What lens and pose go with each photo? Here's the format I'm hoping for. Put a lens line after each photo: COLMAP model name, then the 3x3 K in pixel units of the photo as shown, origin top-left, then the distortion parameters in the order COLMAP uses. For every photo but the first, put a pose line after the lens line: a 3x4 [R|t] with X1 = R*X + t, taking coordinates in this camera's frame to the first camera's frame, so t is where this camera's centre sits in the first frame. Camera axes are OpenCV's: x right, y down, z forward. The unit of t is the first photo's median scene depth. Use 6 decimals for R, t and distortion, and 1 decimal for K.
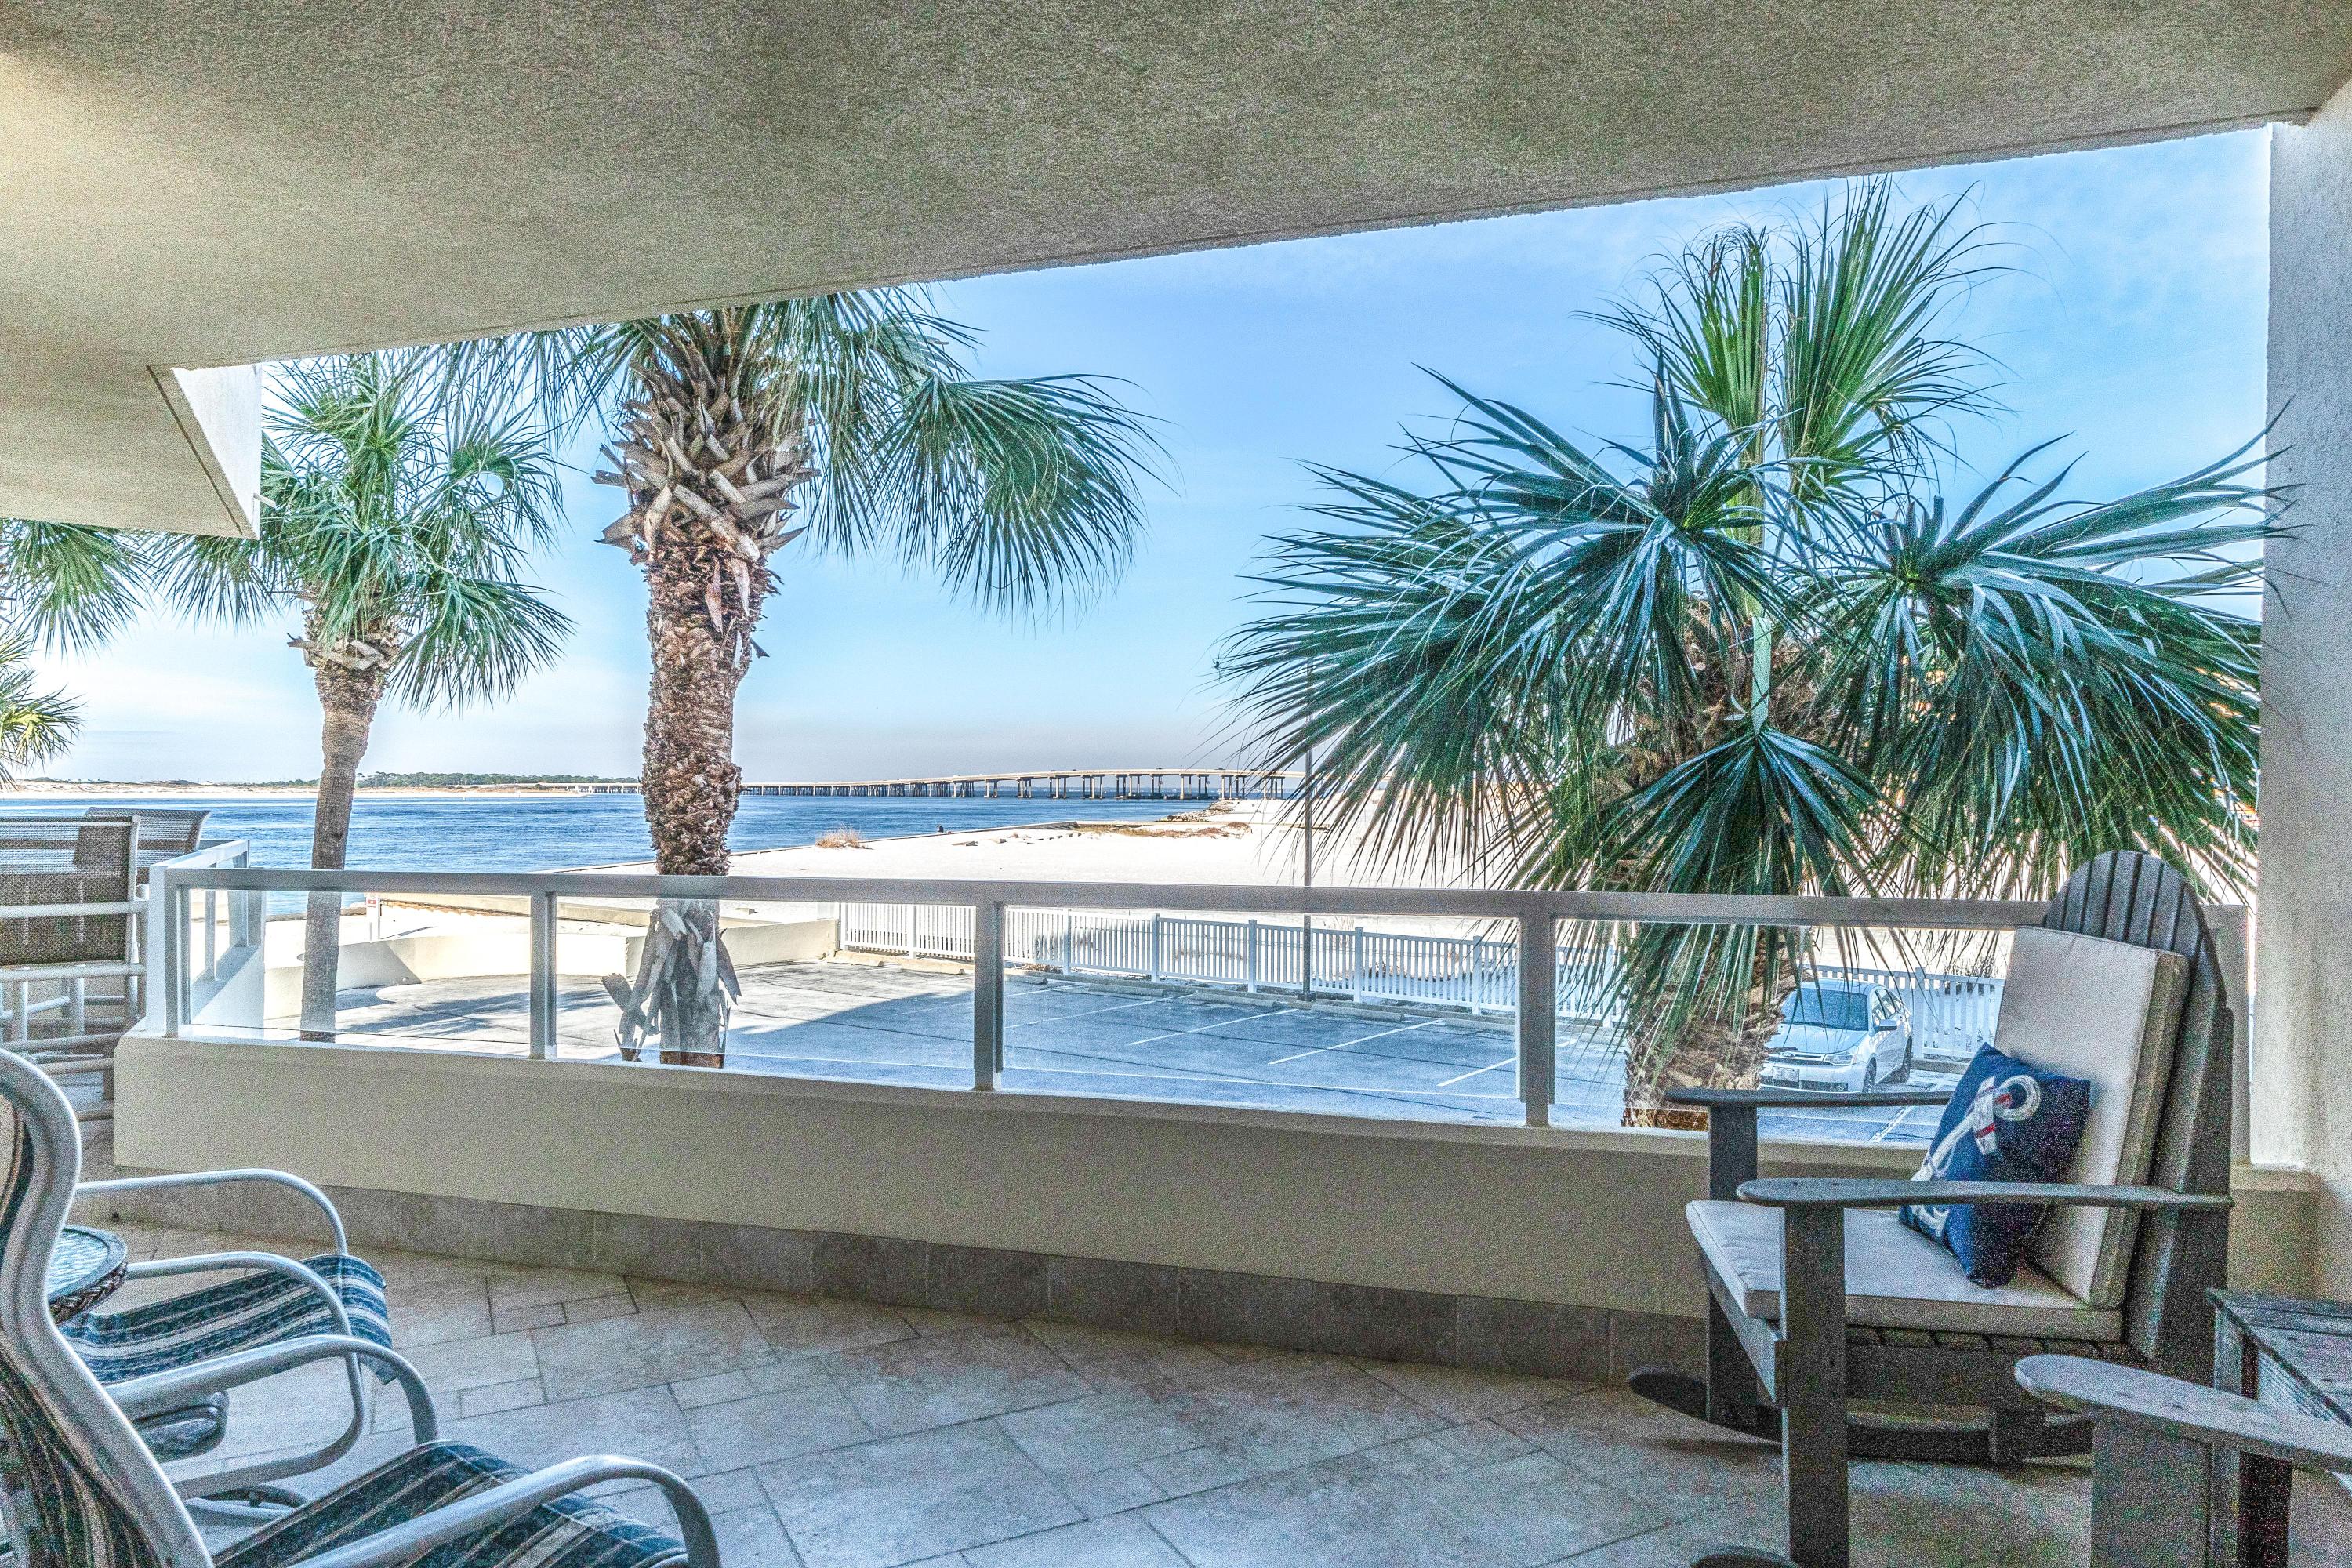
lens RADIAL K [[1444.6, 0, 1099.4], [0, 1444.6, 761.4], [0, 0, 1]] dist [-0.001727, -0.000960]
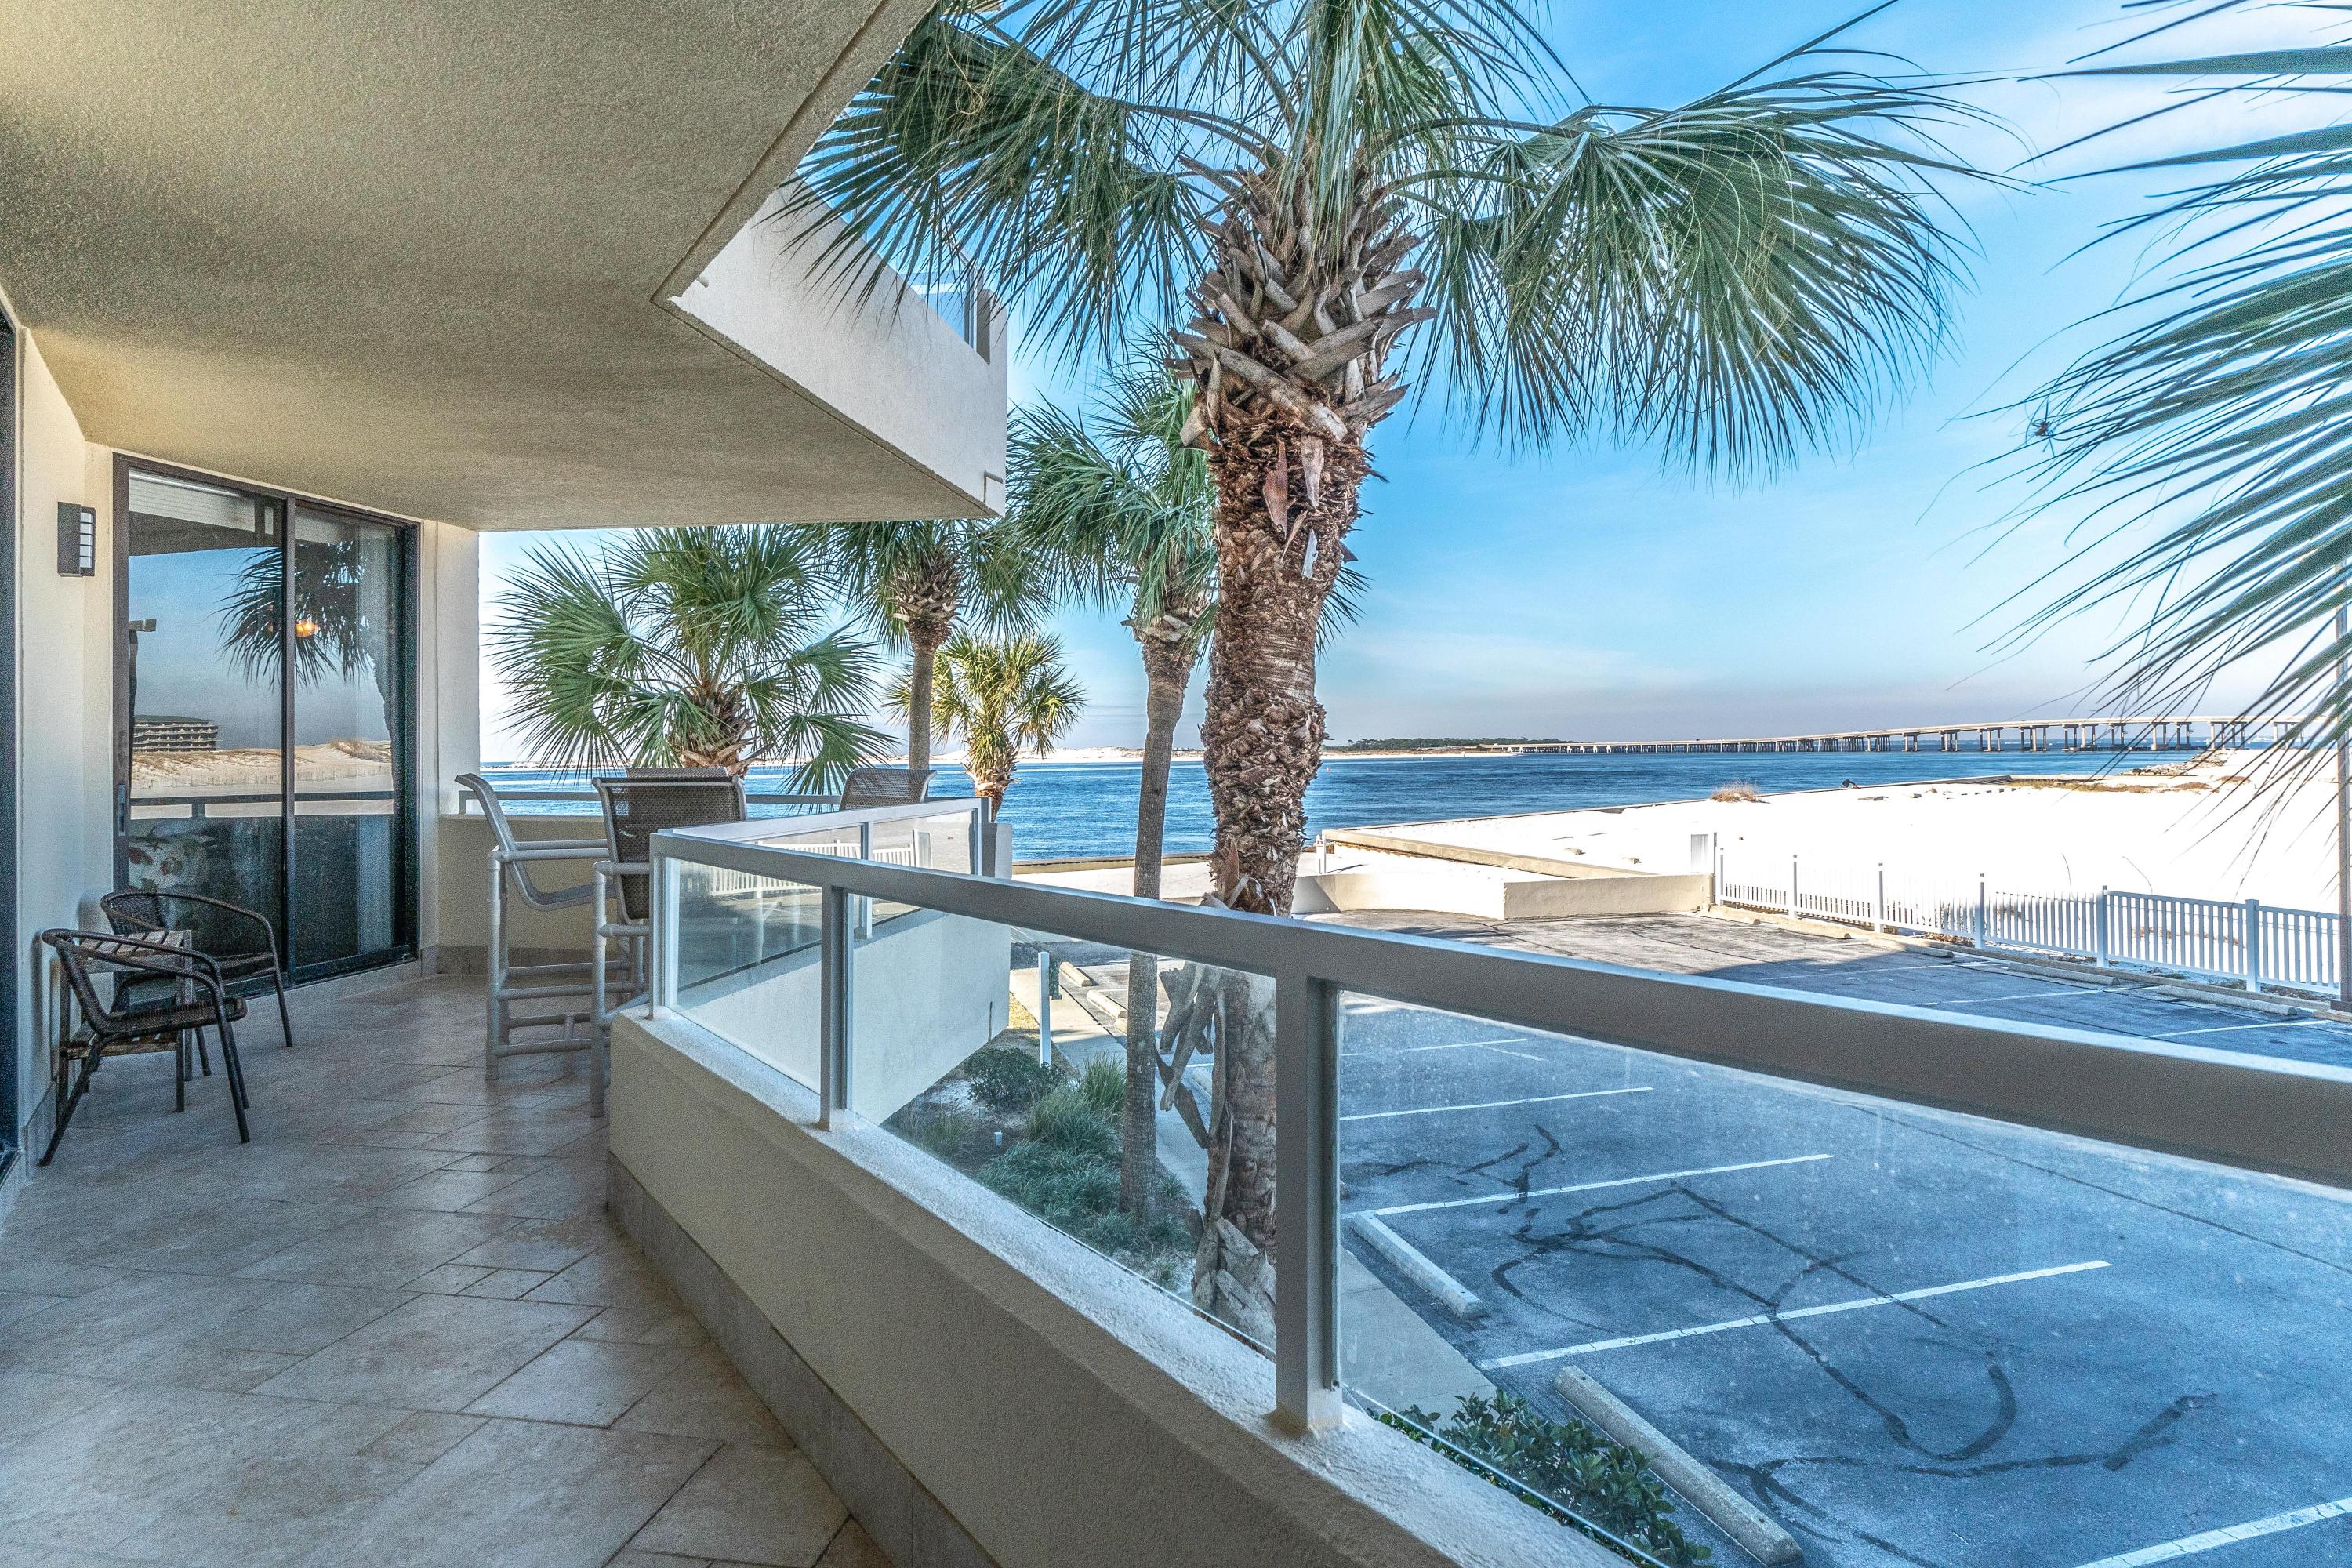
lens RADIAL K [[1247.8, 0, 1165.5], [0, 1247.8, 726.1], [0, 0, 1]] dist [-0.001680, -0.000639]
pose [[0.817270, -0.026266, -0.575656, 0.062829], [0.026861, 0.999611, -0.007474, 0.015976], [0.575628, -0.009354, 0.817658, 0.419492]]
